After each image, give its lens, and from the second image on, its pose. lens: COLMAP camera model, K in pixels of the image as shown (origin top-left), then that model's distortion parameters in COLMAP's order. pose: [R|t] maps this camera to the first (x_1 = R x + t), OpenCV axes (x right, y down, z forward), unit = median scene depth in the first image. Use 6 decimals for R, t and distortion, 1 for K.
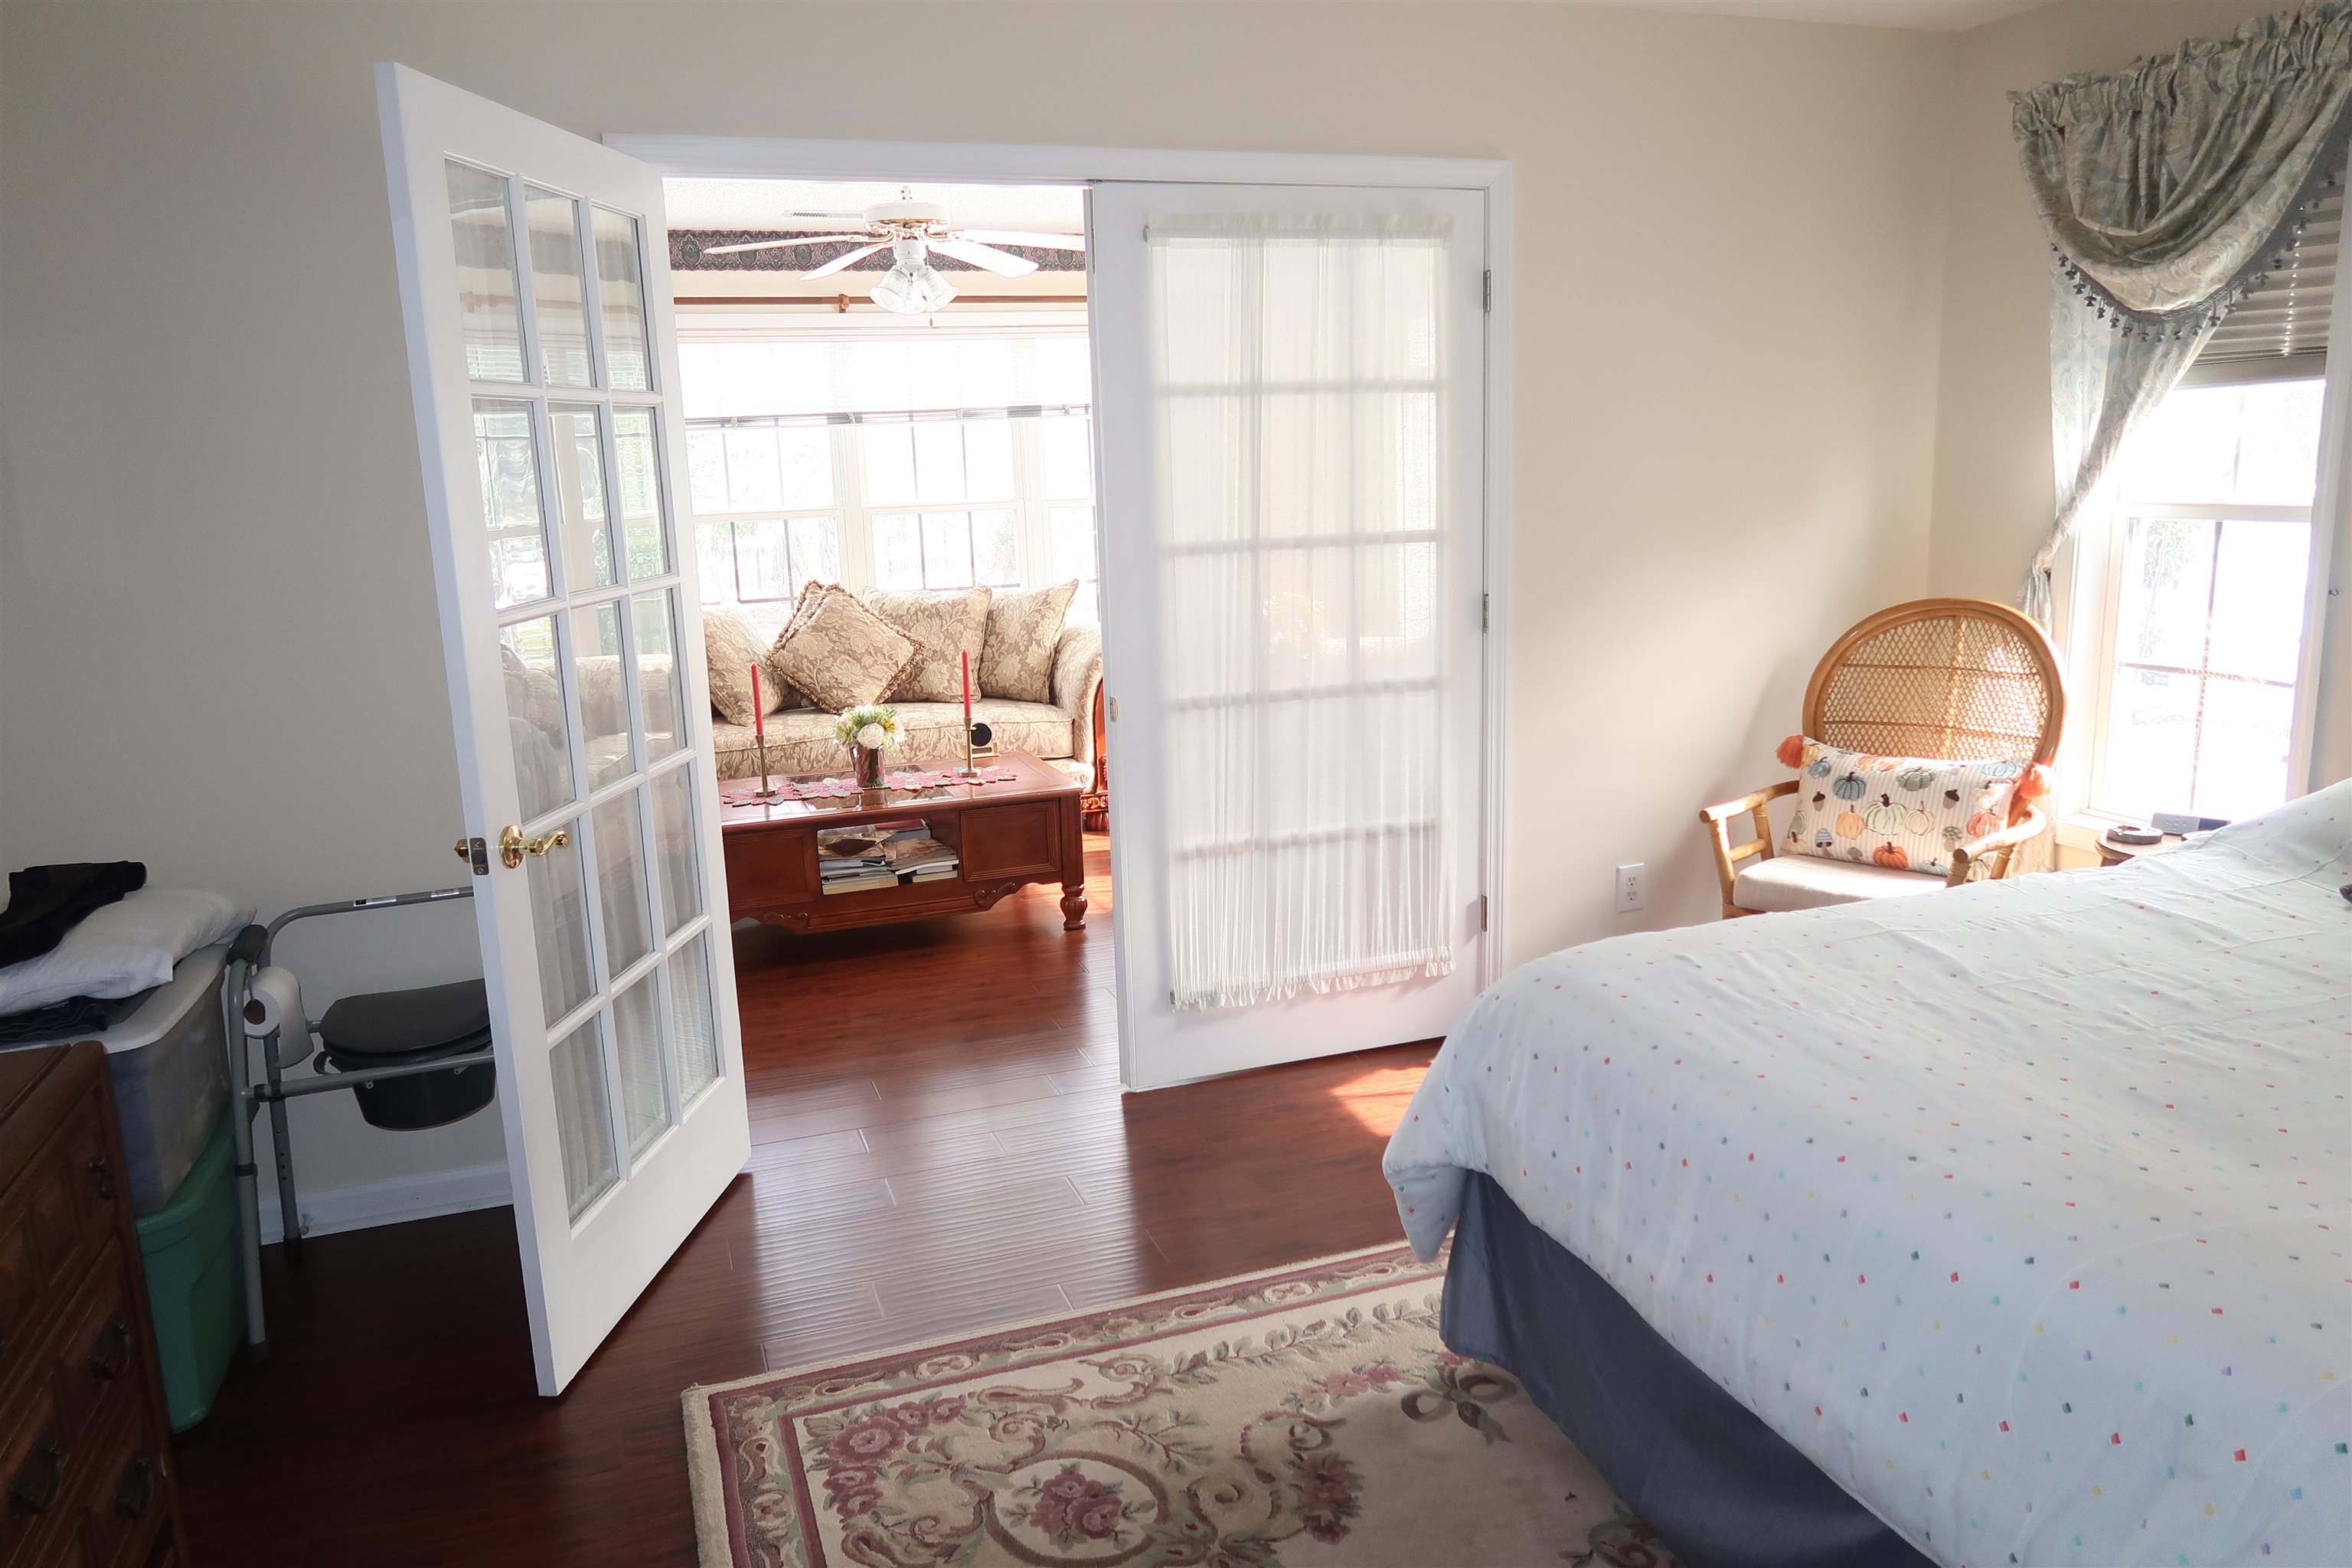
lens RADIAL K [[1629.3, 0, 1170.4], [0, 1629.3, 778.6], [0, 0, 1]] dist [-0.022770, 0.002286]
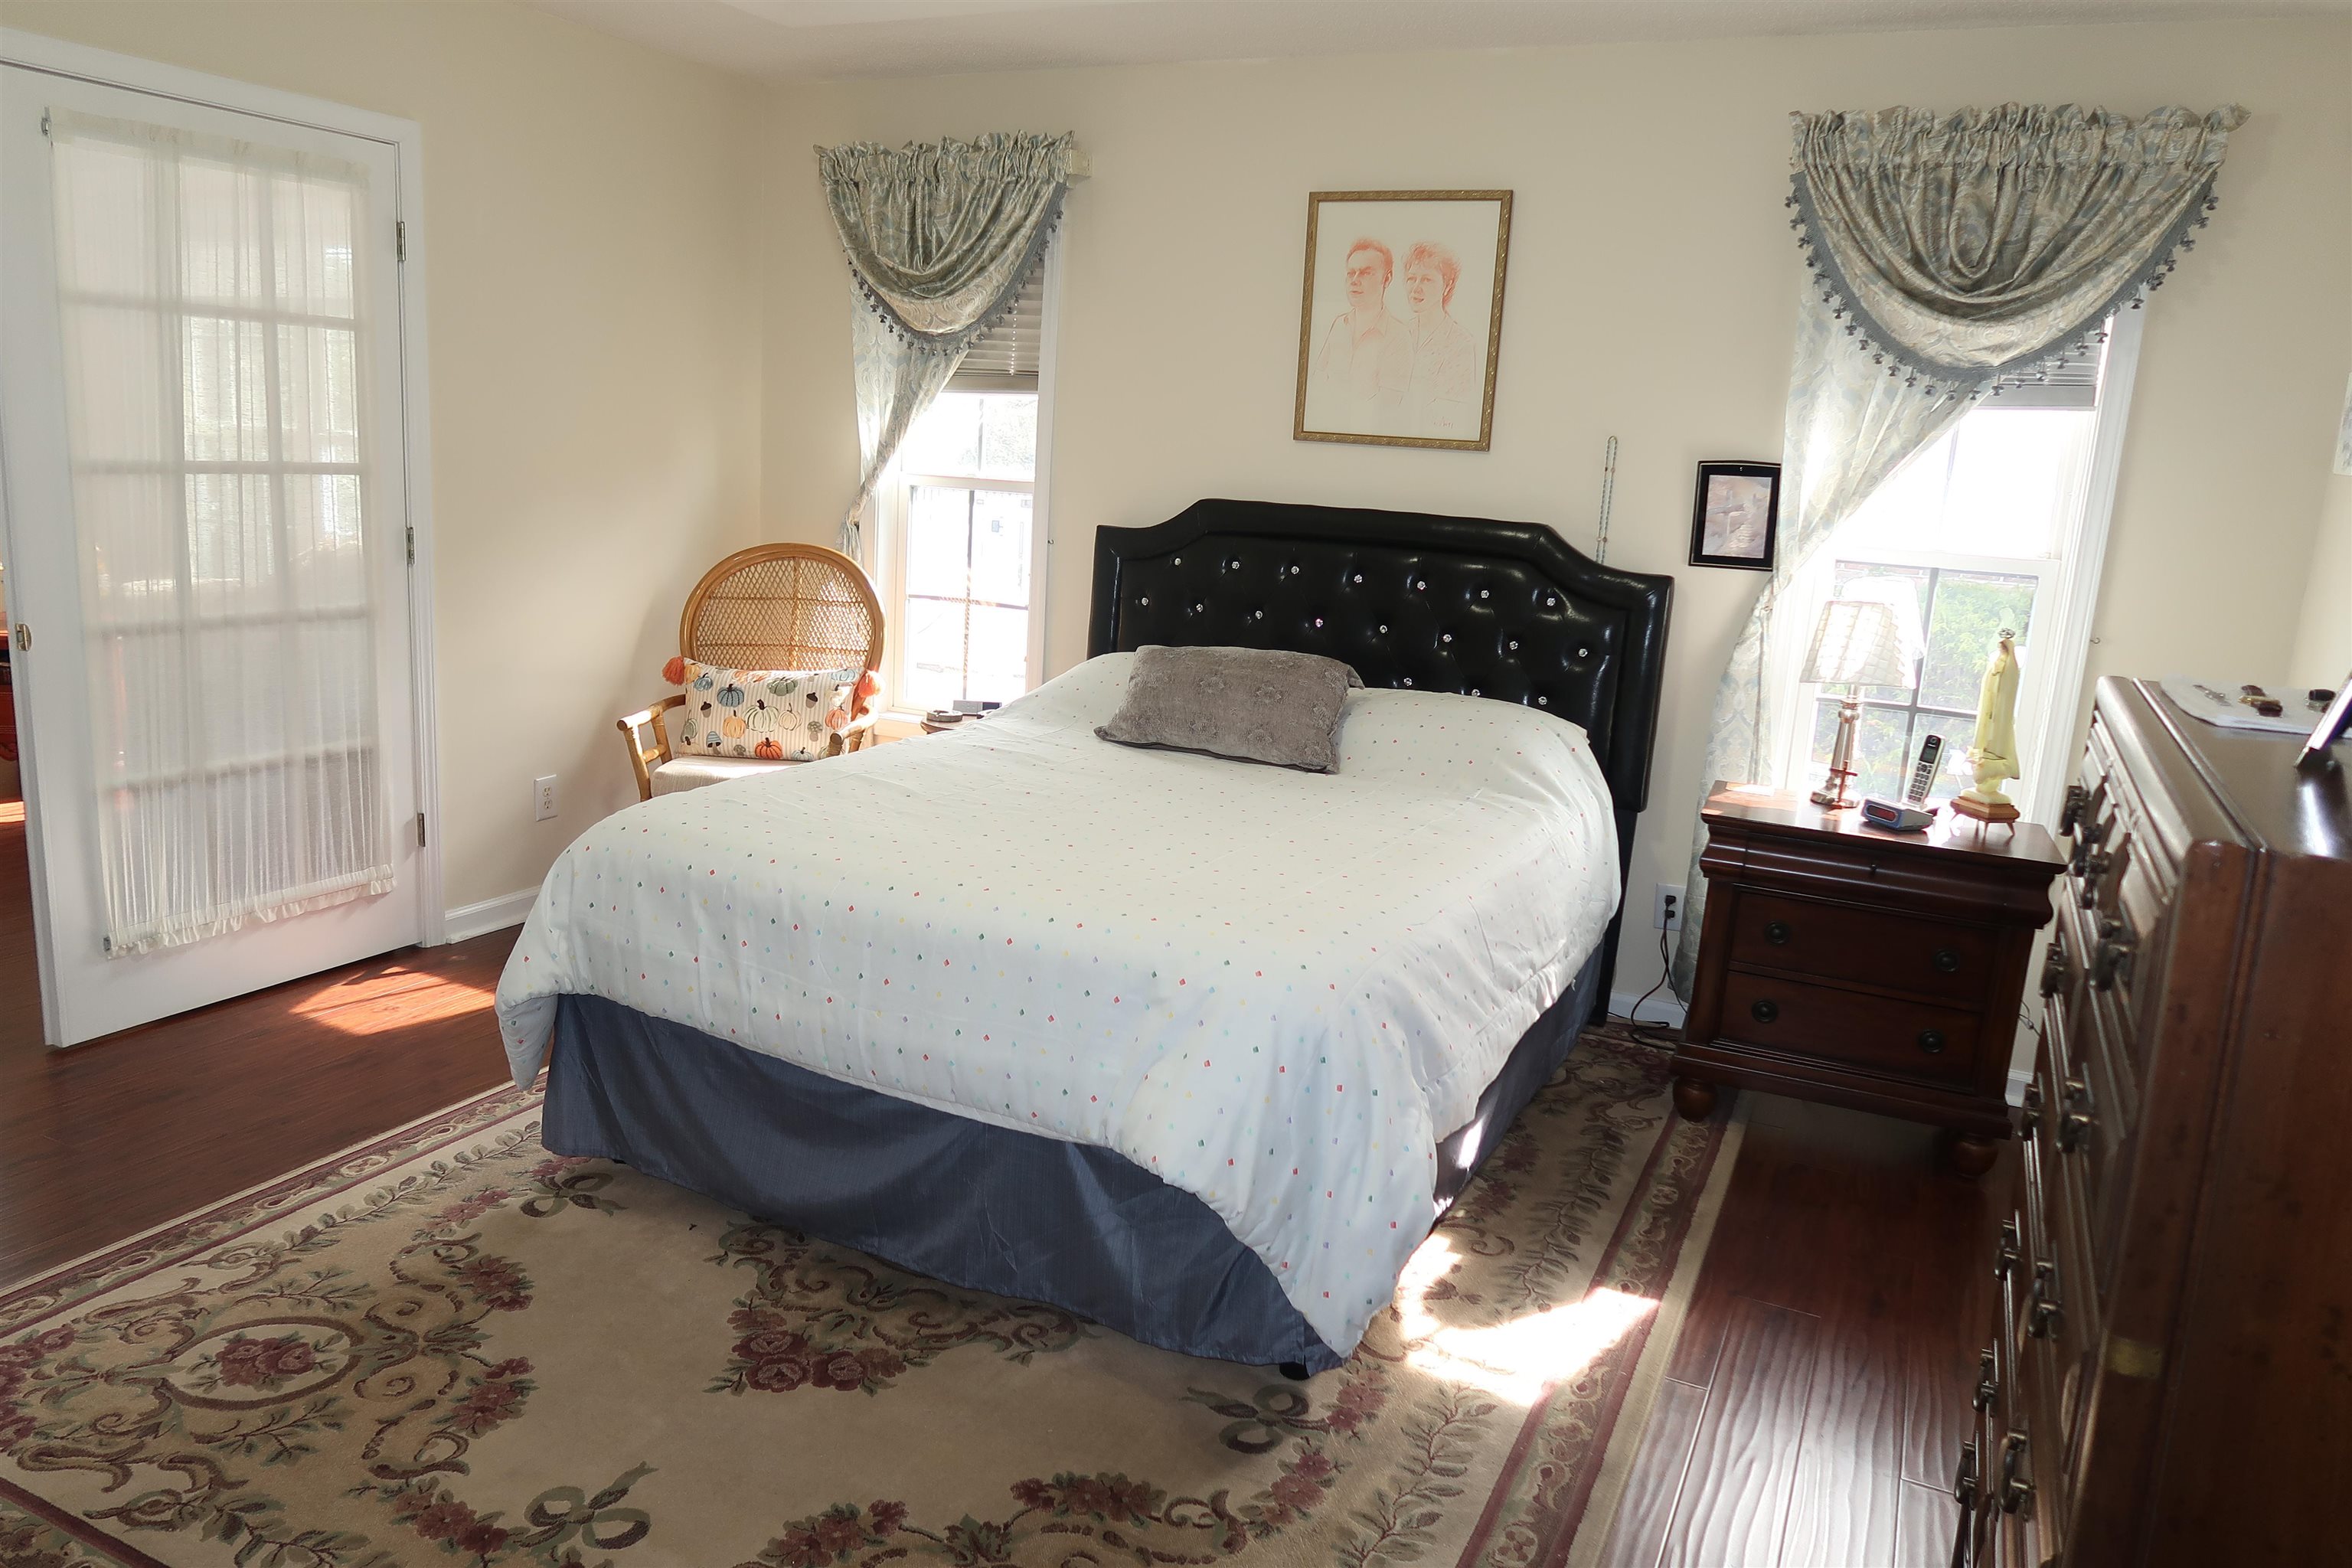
lens RADIAL K [[1629.3, 0, 1179.9], [0, 1629.3, 788.1], [0, 0, 1]] dist [-0.022770, 0.002286]
pose [[0.706358, -0.075903, 0.703774, -0.228441], [0.060118, 0.997075, 0.047197, 0.040196], [-0.705297, 0.008972, 0.708855, -0.114773]]
